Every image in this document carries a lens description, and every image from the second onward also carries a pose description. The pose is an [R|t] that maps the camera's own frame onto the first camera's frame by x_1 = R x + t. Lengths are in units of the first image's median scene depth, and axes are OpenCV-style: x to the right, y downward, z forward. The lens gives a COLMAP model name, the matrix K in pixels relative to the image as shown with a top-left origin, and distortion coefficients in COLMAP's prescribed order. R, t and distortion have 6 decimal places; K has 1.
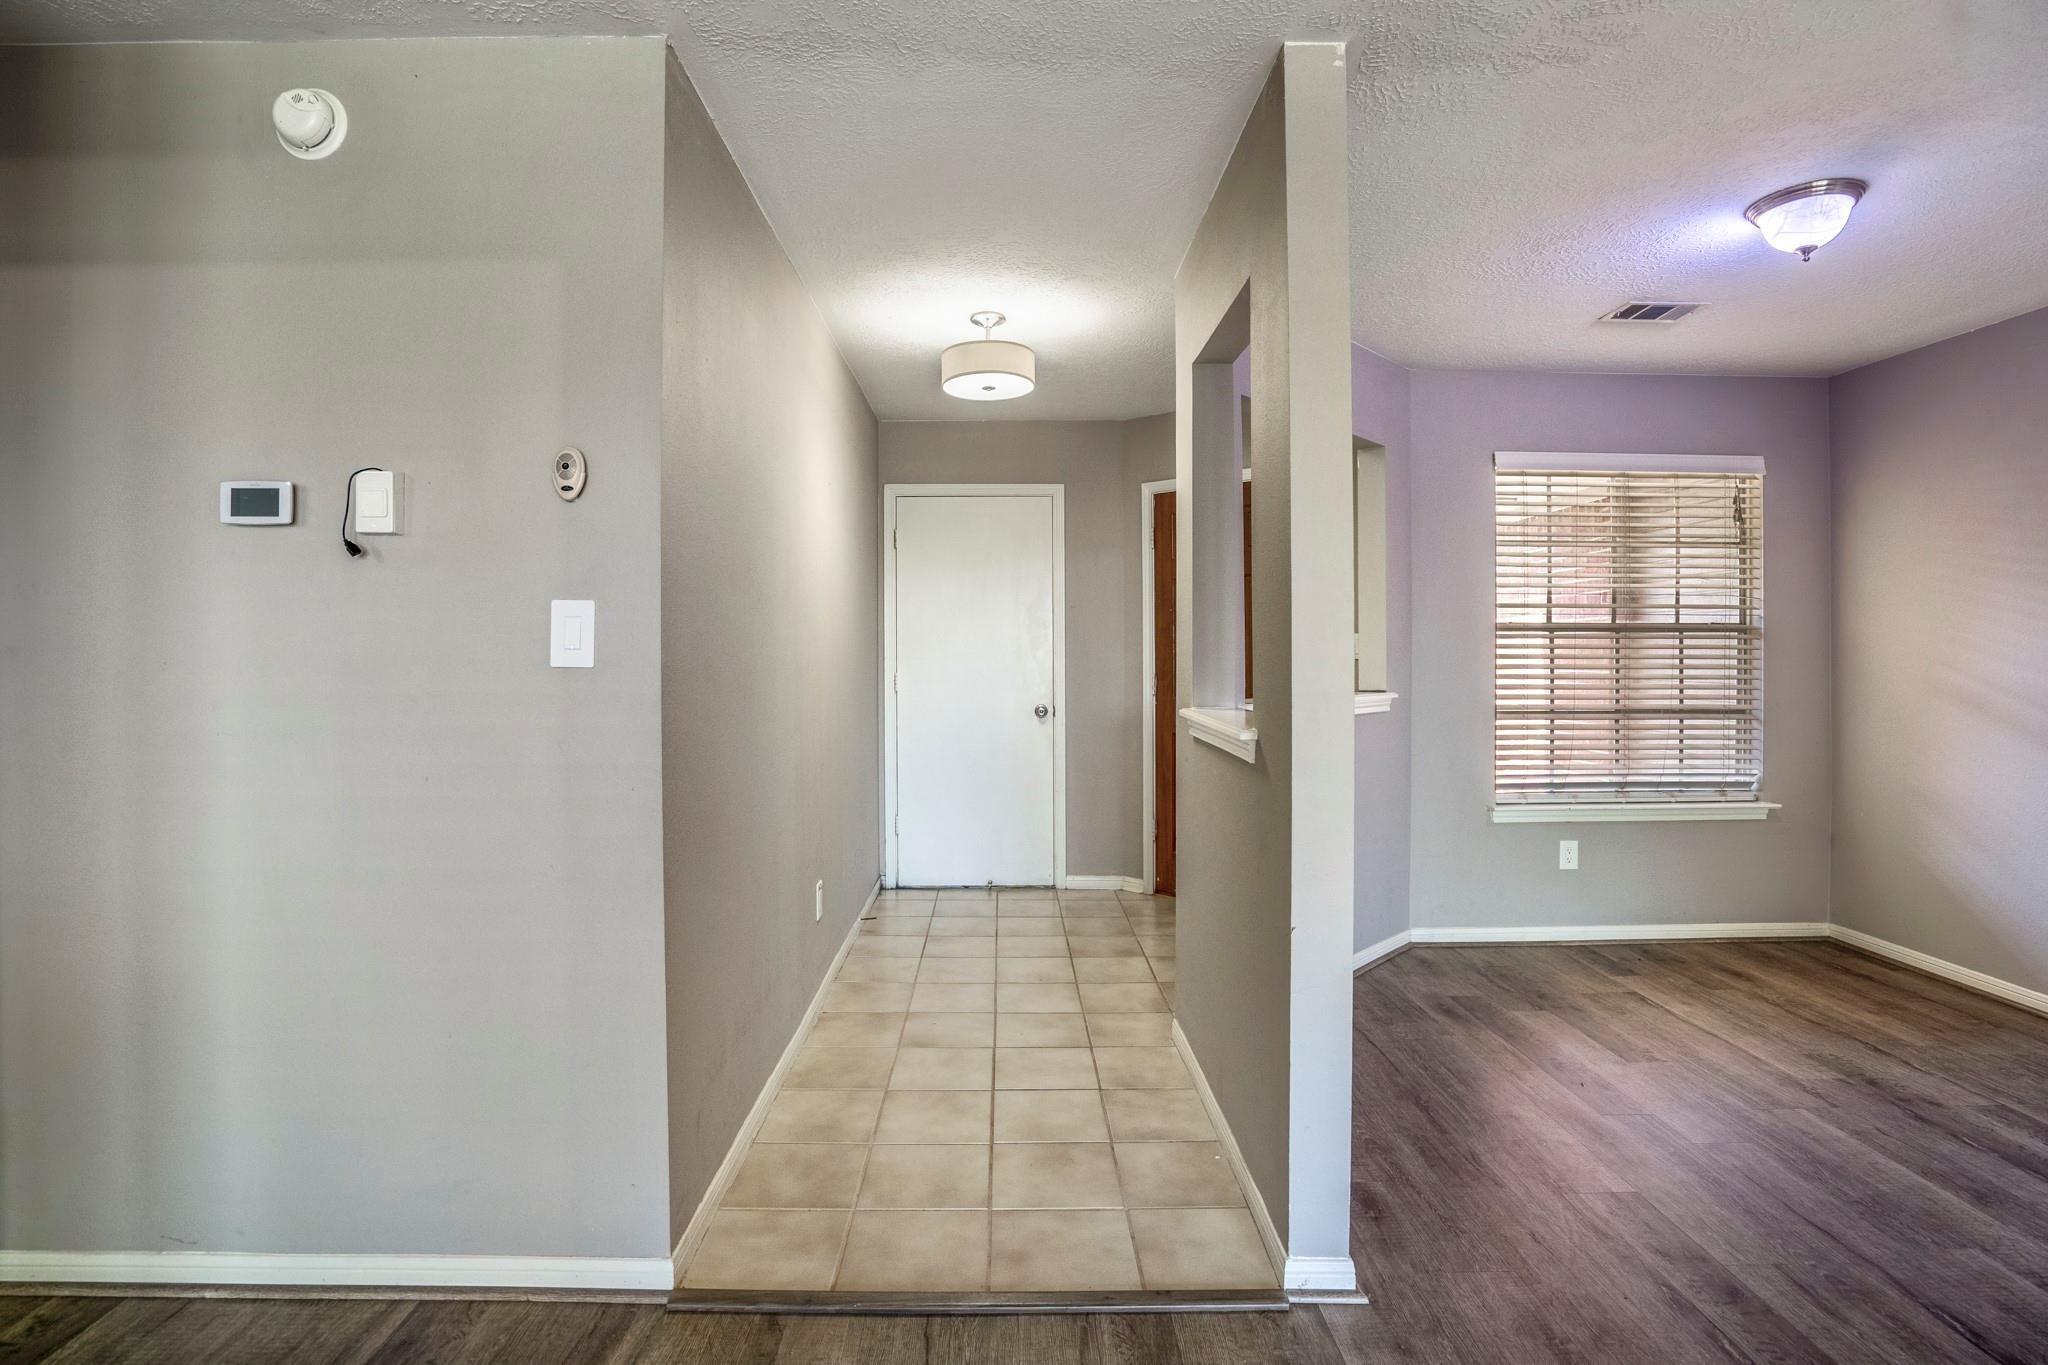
lens RADIAL K [[957.6, 0, 1018.3], [0, 957.6, 649.4], [0, 0, 1]] dist [-0.049966, 0.016968]
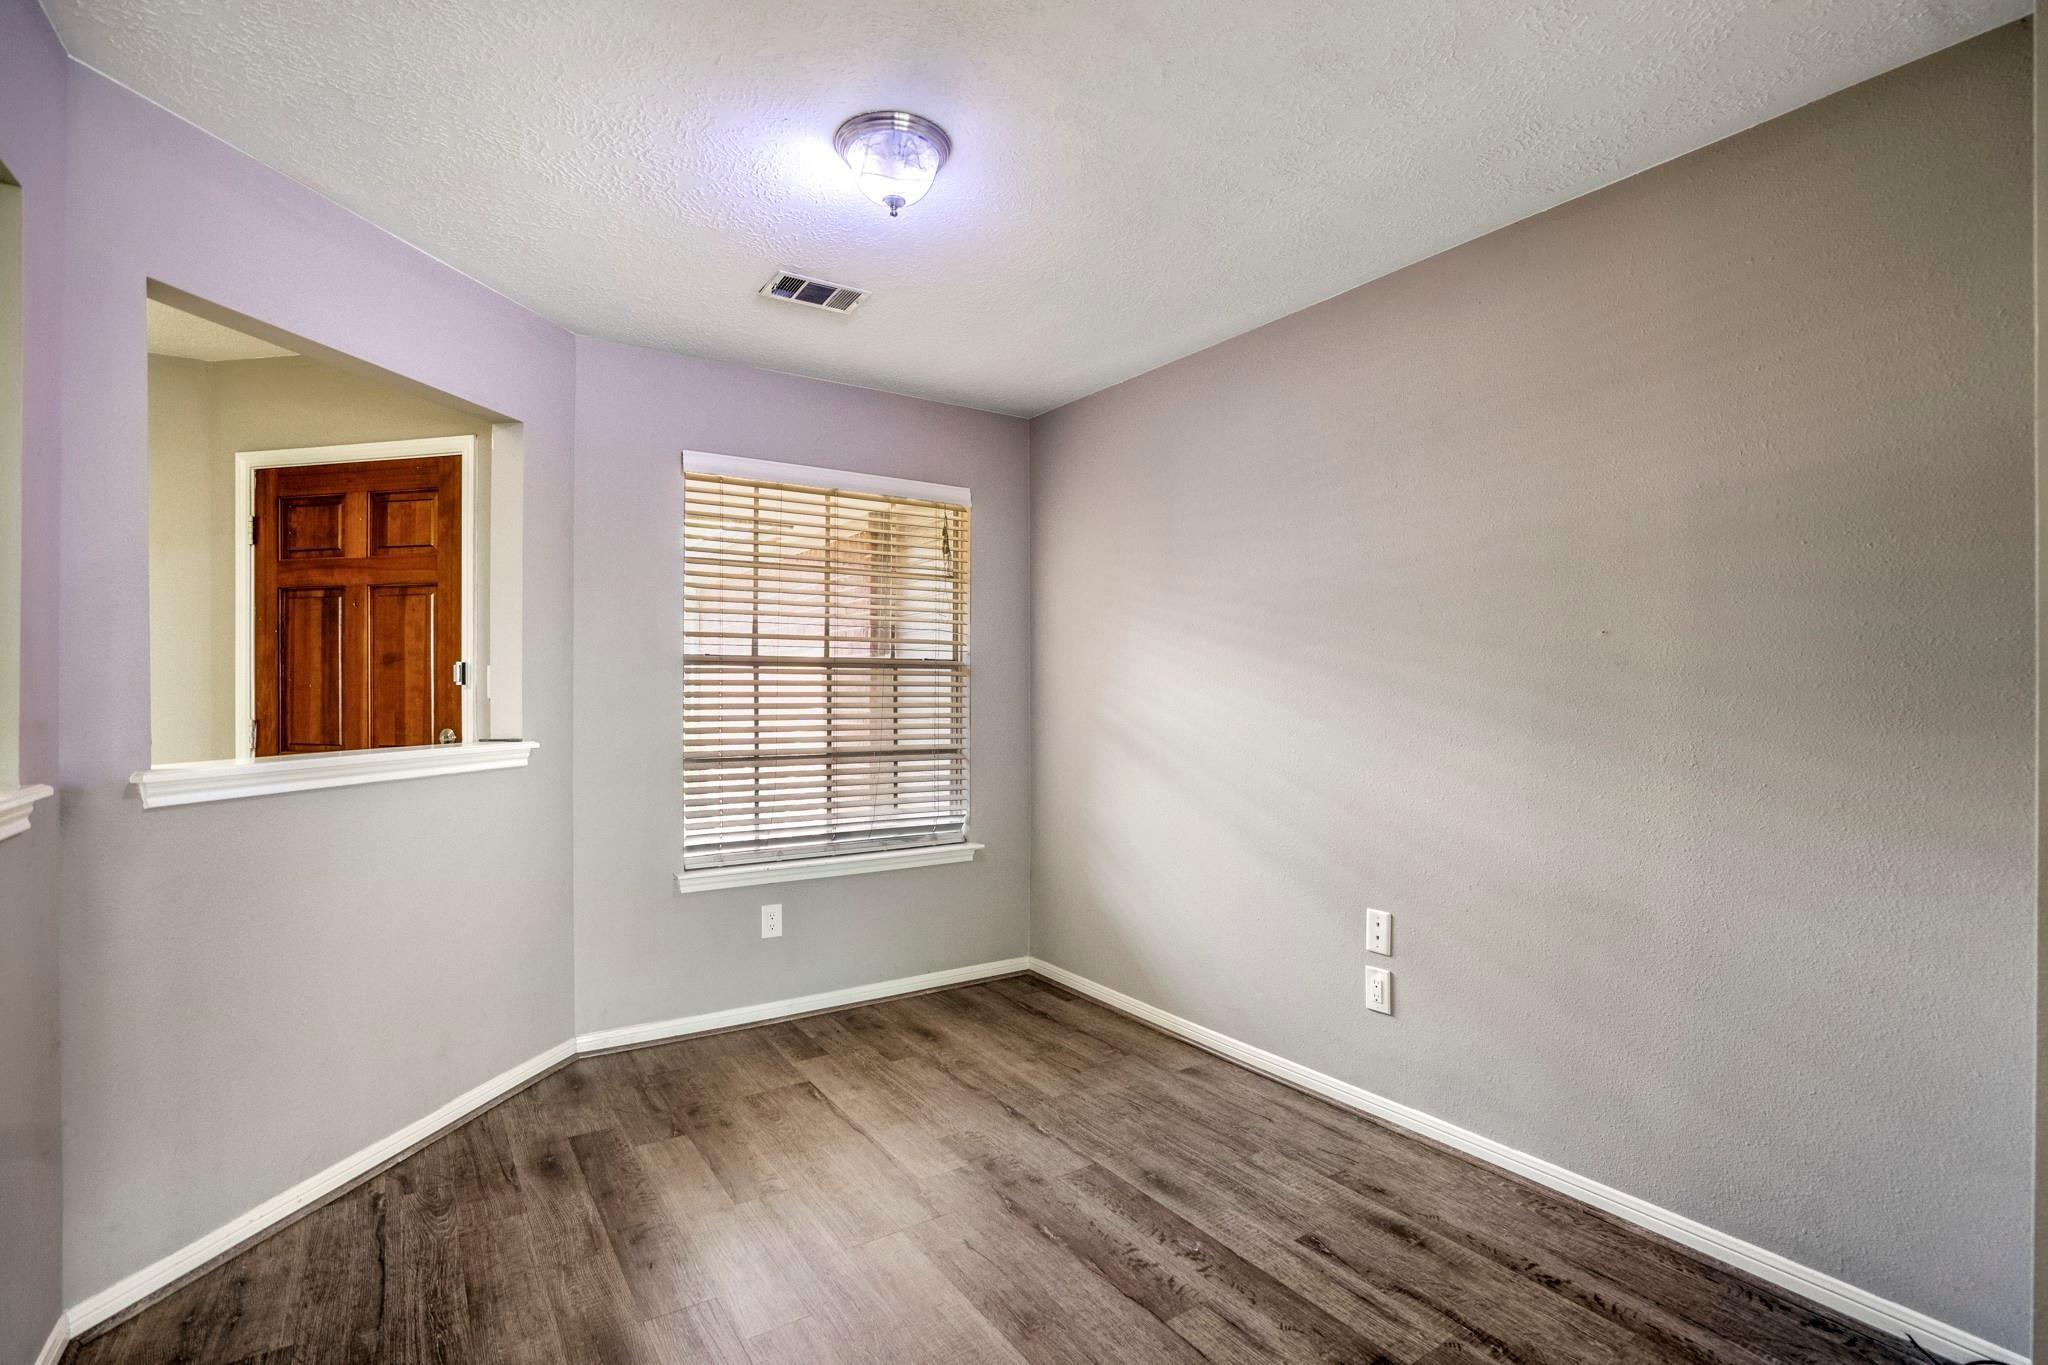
lens RADIAL K [[957.6, 0, 981.4], [0, 957.6, 690.8], [0, 0, 1]] dist [-0.049966, 0.016968]
pose [[0.849339, -0.000272, 0.527848, 0.283507], [-0.003420, 0.999976, 0.006018, -0.001830], [-0.527837, -0.006917, 0.849317, 0.146024]]
